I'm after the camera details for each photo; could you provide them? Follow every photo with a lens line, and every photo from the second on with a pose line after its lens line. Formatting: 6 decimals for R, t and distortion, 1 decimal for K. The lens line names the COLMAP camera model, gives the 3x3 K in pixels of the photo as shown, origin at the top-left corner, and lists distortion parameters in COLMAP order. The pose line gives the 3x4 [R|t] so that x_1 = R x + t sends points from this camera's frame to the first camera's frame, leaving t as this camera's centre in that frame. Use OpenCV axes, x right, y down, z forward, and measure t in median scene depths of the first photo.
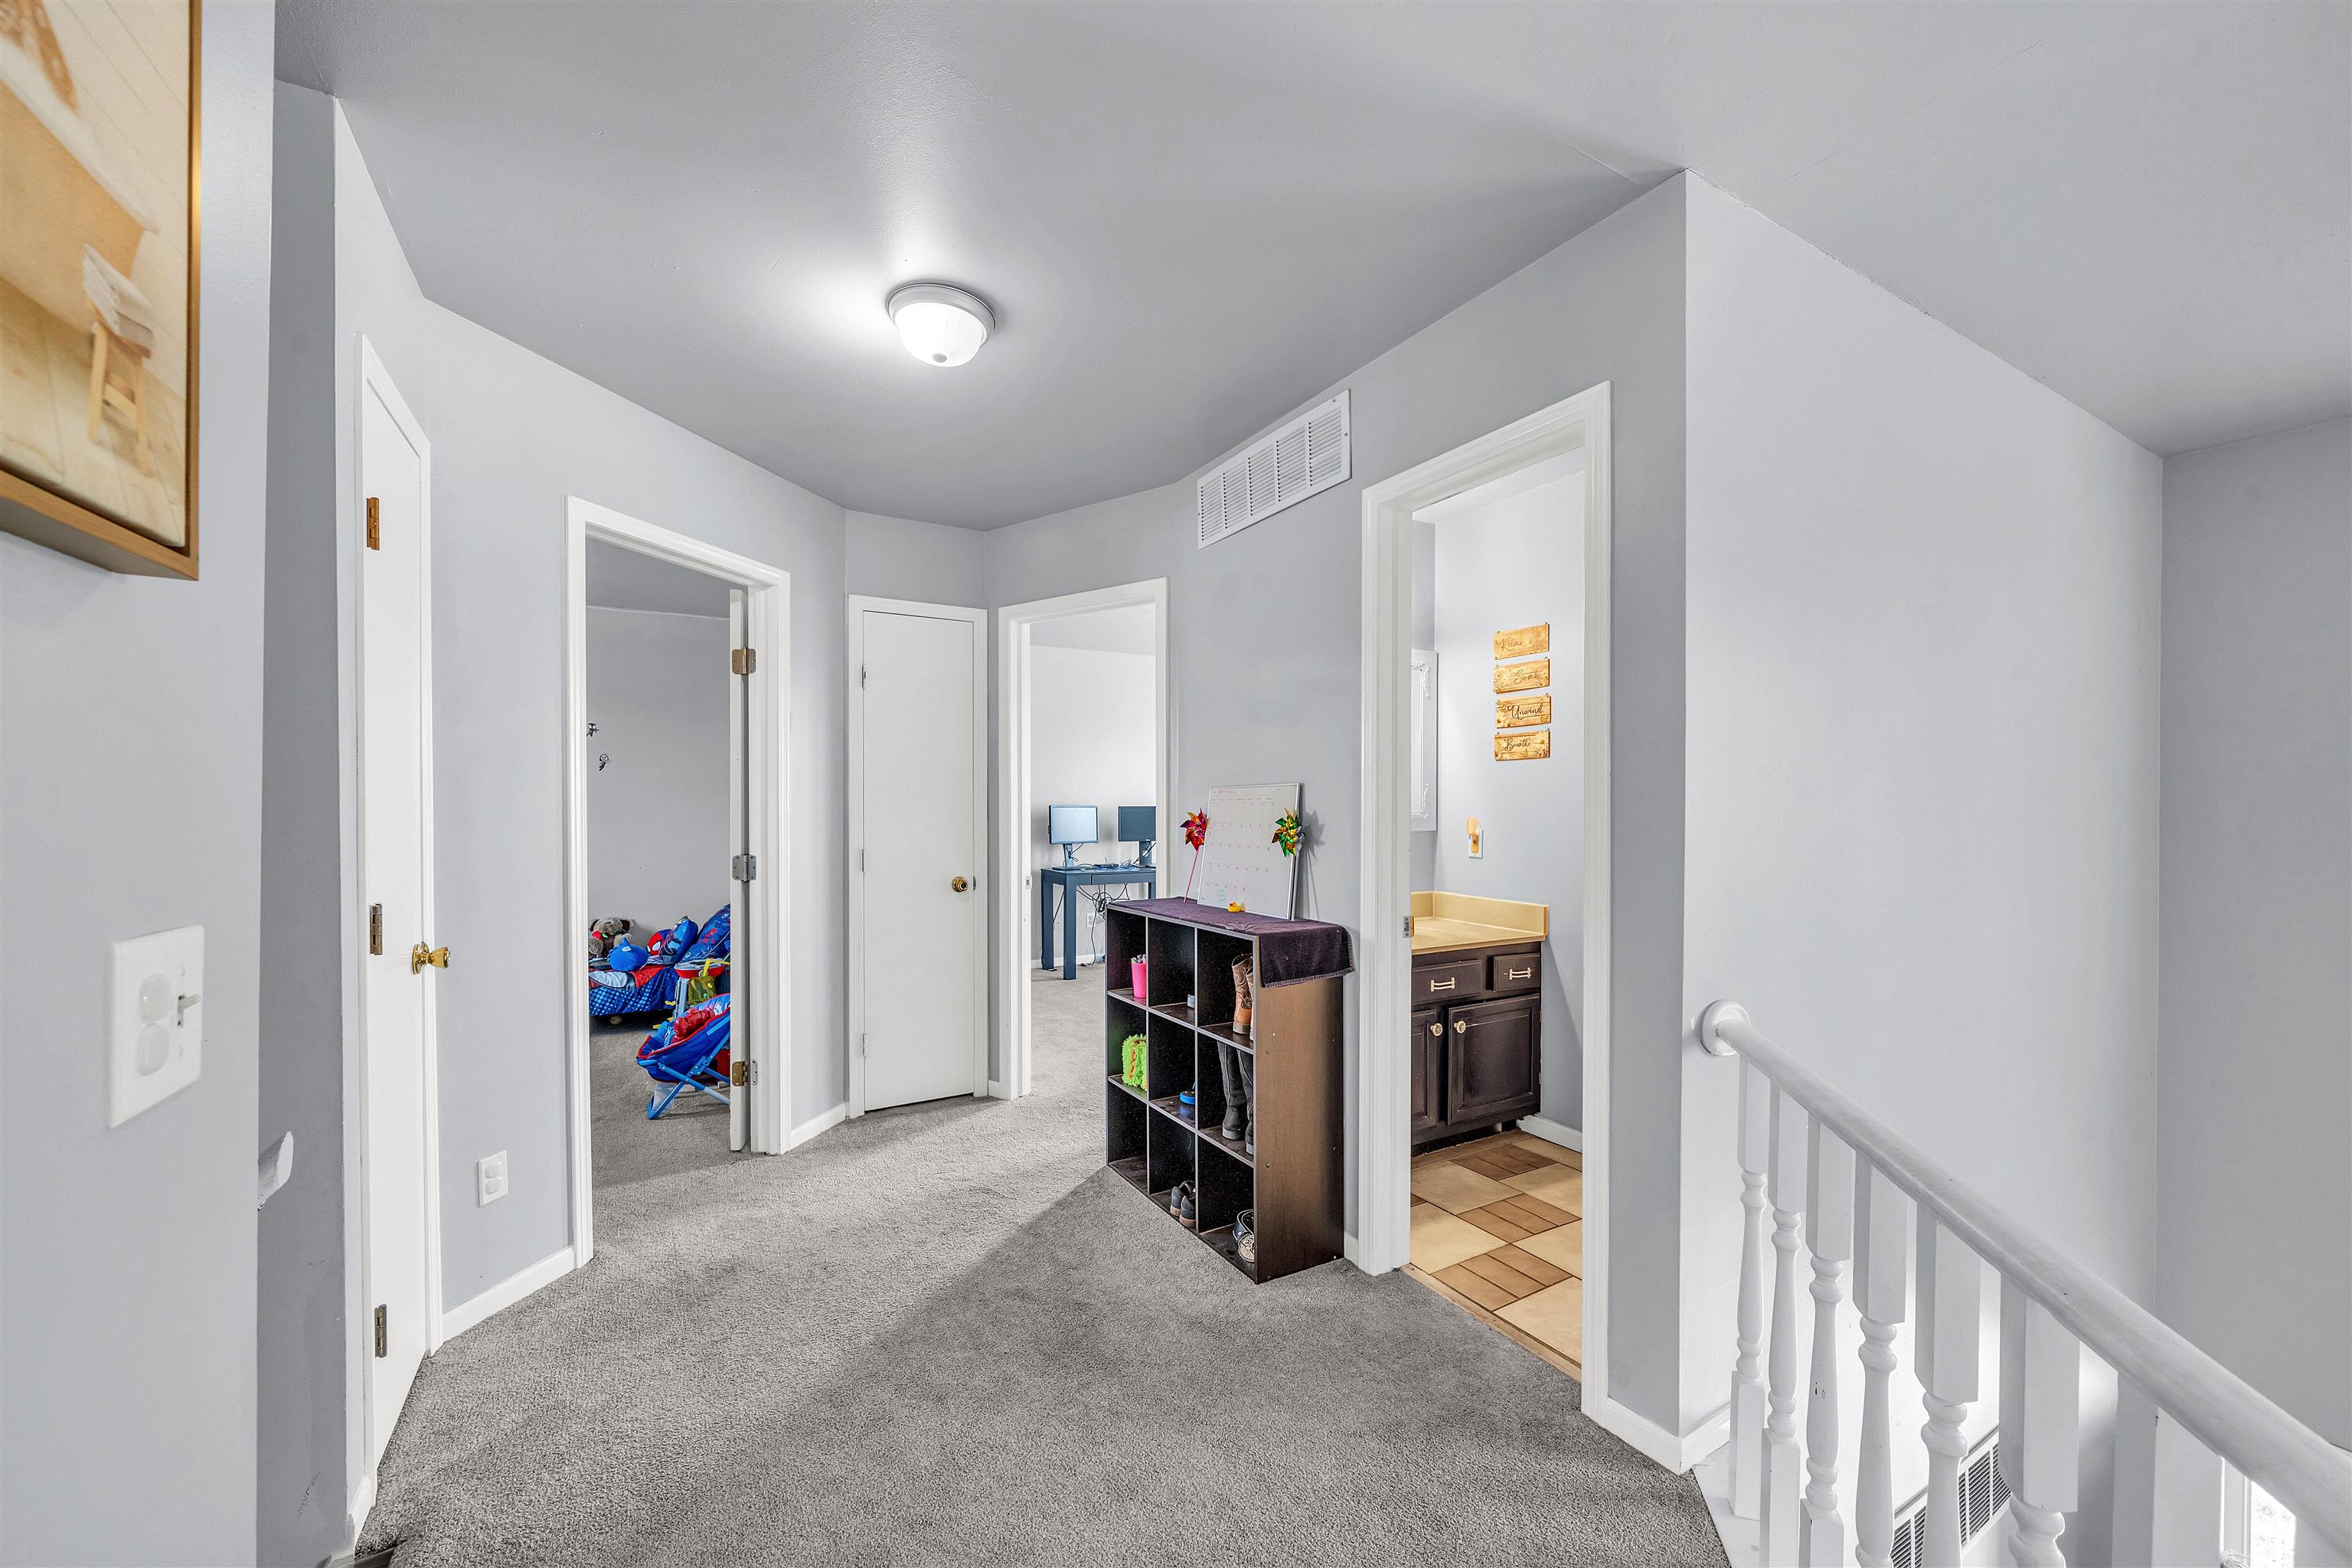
lens RADIAL K [[913.8, 0, 1164.3], [0, 913.8, 802.9], [0, 0, 1]] dist [-0.003040, -0.000319]
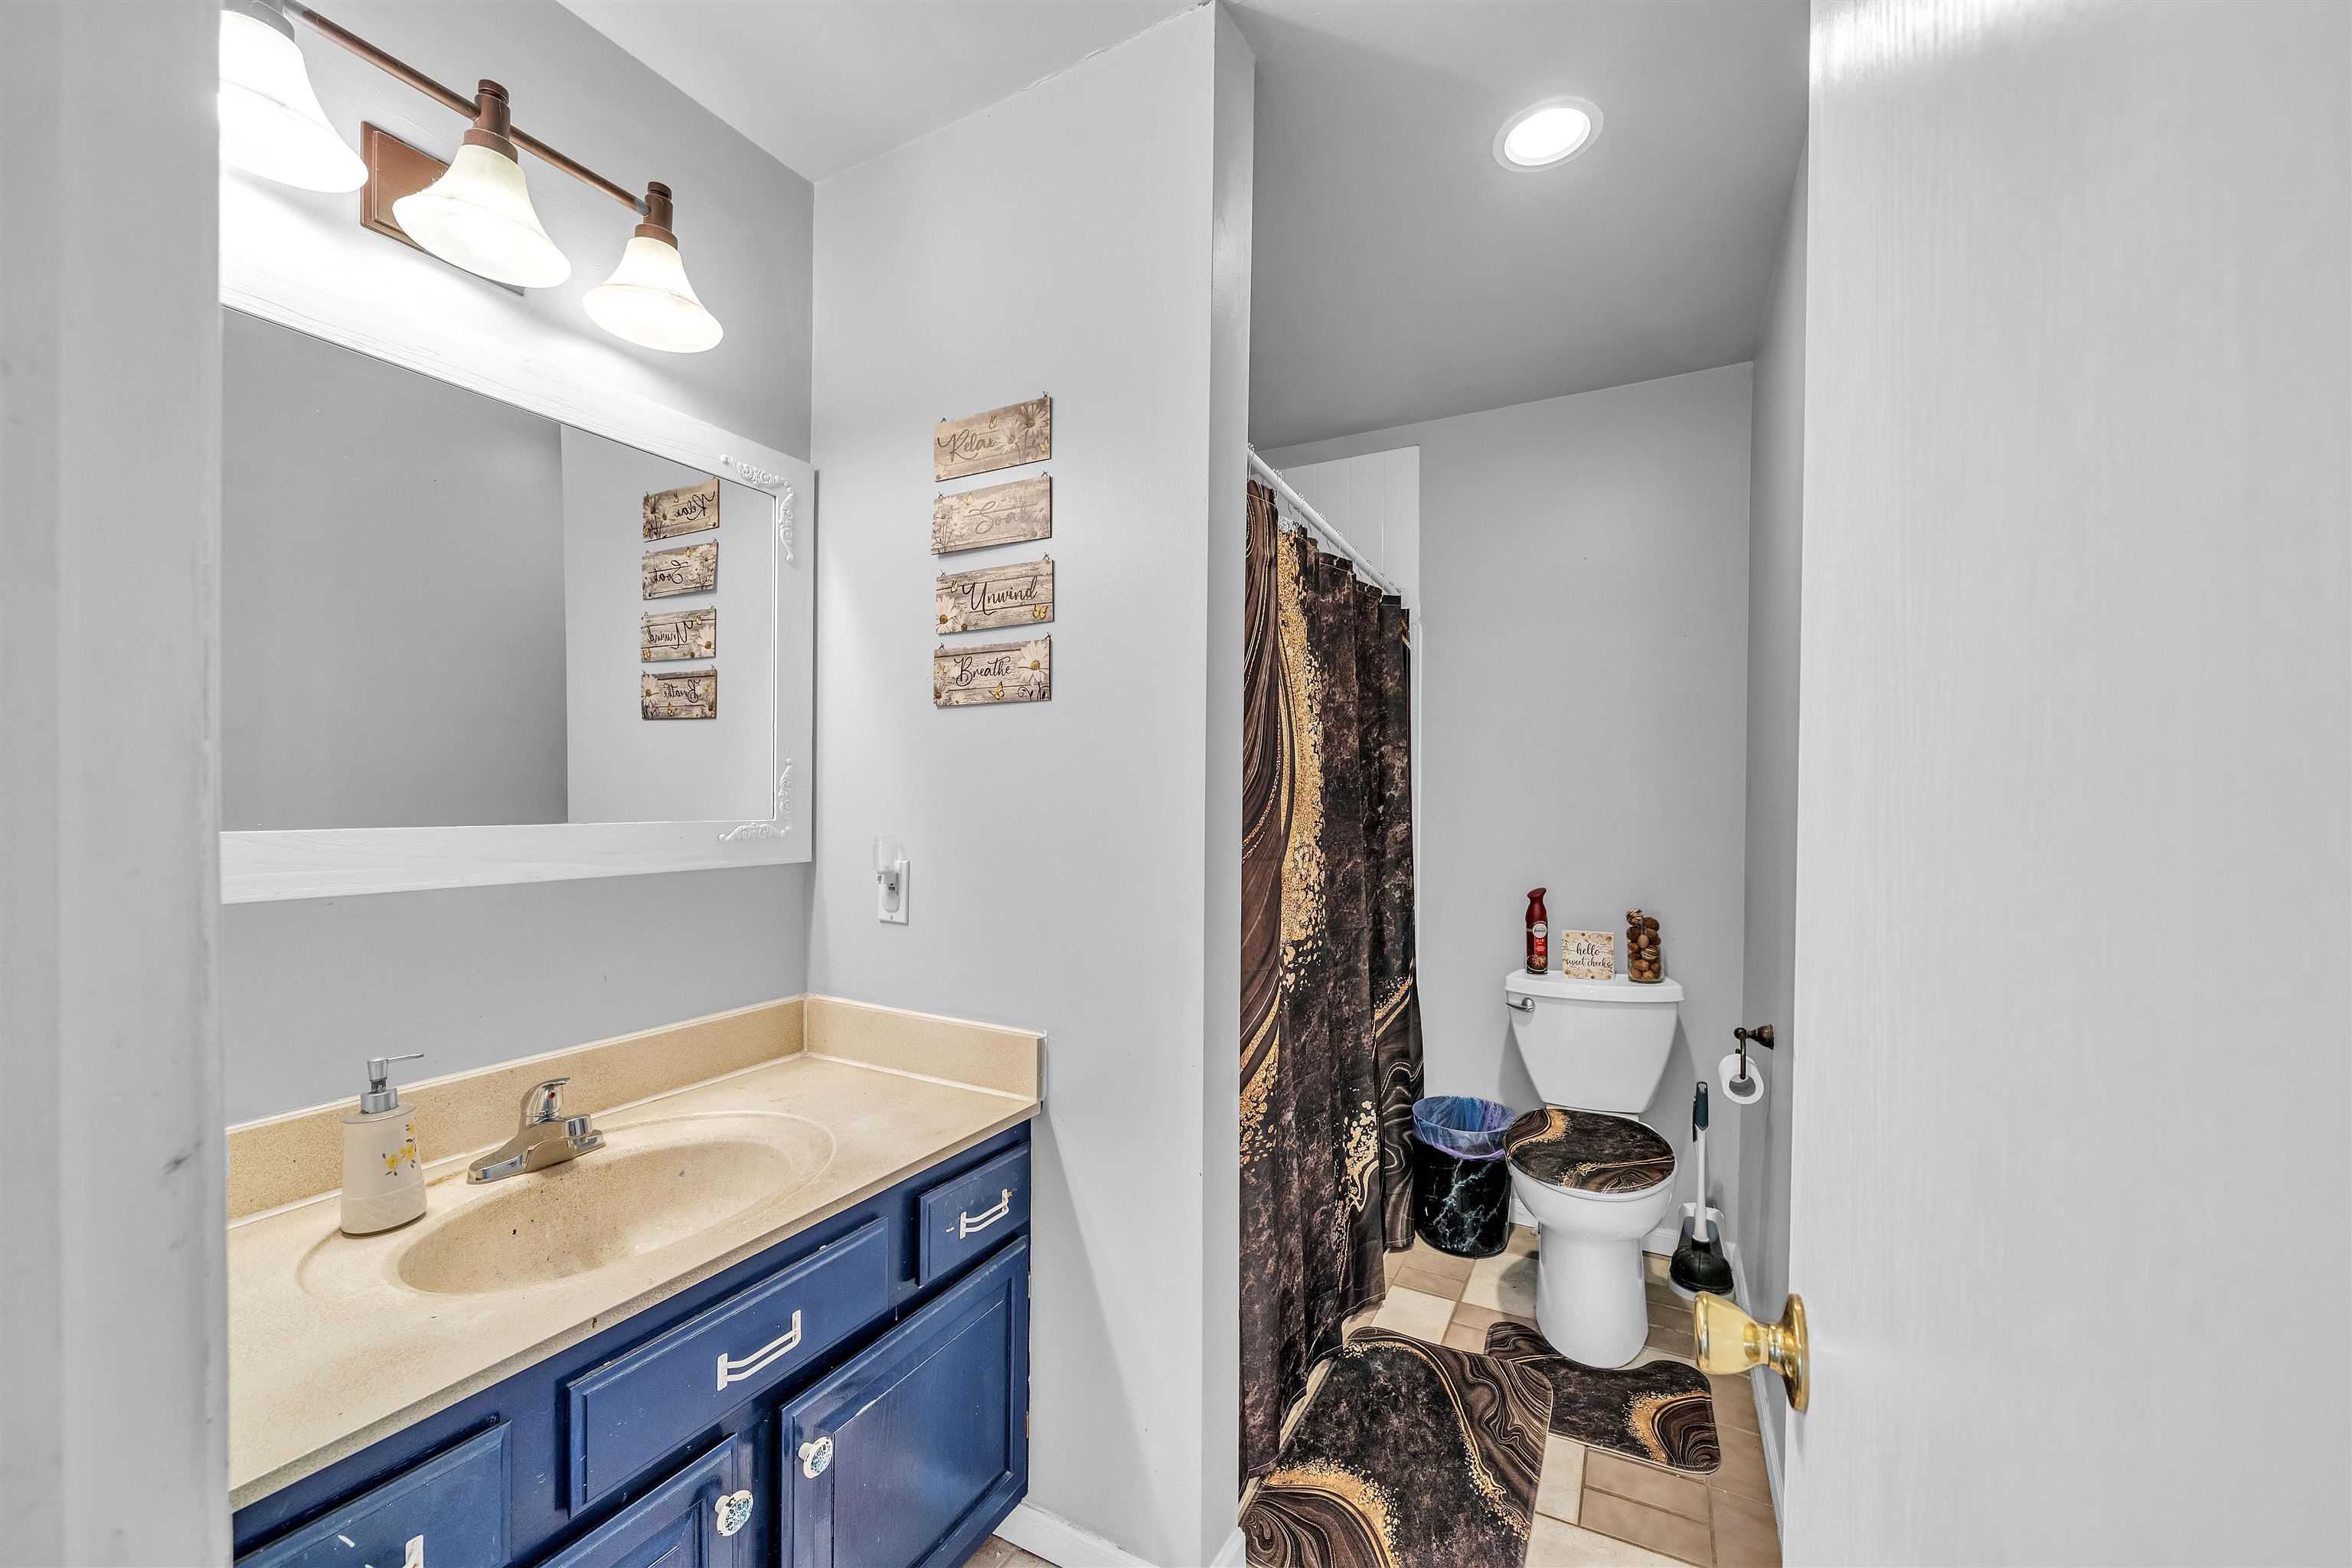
lens RADIAL K [[913.8, 0, 1170.8], [0, 913.8, 789.9], [0, 0, 1]] dist [-0.003040, -0.000319]
pose [[0.847130, 0.004166, 0.531369, 0.228415], [-0.004855, 0.999988, -0.000100, -0.006631], [-0.531363, -0.002495, 0.847140, 0.574636]]
